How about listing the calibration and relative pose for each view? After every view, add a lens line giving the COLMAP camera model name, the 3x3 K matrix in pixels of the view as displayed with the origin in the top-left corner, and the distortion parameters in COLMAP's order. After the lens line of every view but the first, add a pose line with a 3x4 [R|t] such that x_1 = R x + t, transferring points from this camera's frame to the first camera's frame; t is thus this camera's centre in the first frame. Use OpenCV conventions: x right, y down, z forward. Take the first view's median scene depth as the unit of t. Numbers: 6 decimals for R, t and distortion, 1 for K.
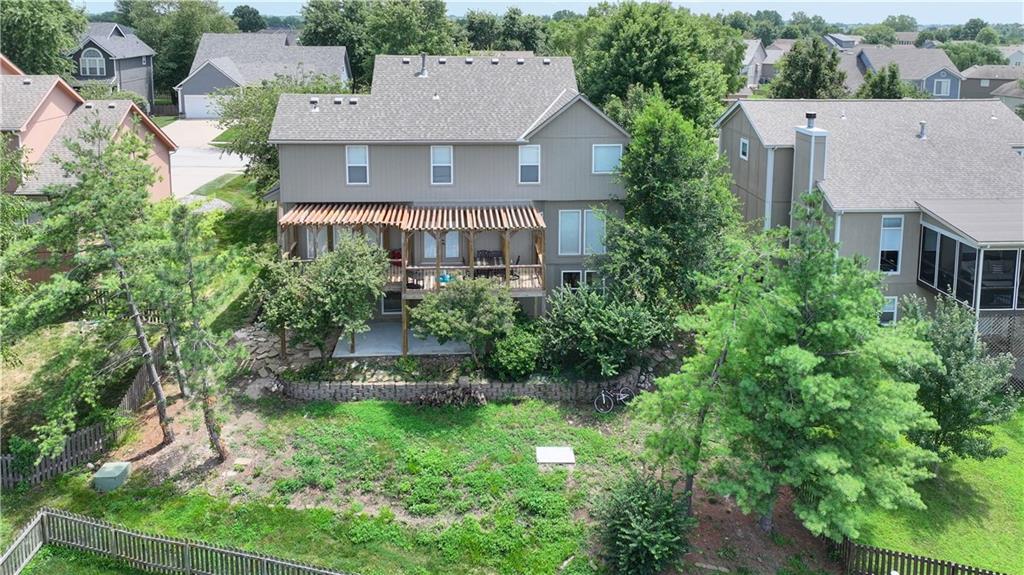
lens RADIAL K [[688.7, 0, 519.7], [0, 688.7, 250.0], [0, 0, 1]] dist [0.002247, -0.002178]
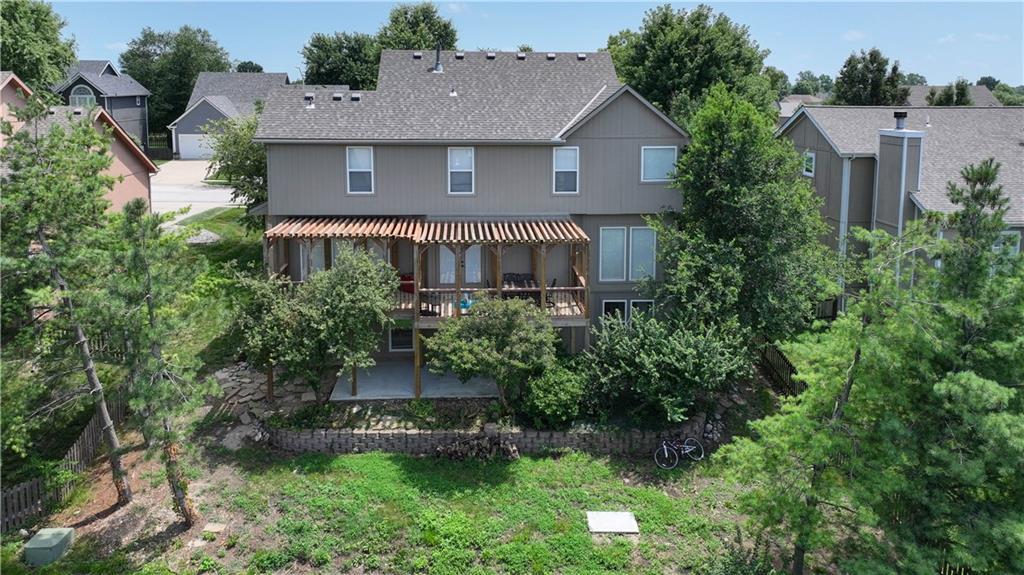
lens RADIAL K [[730.7, 0, 511.4], [0, 730.7, 288.3], [0, 0, 1]] dist [-0.001084, 0.007679]
pose [[0.999599, -0.002549, -0.028187, -0.031092], [0.002023, 0.999824, -0.018669, 0.039673], [0.028229, 0.018605, 0.999428, 0.136048]]
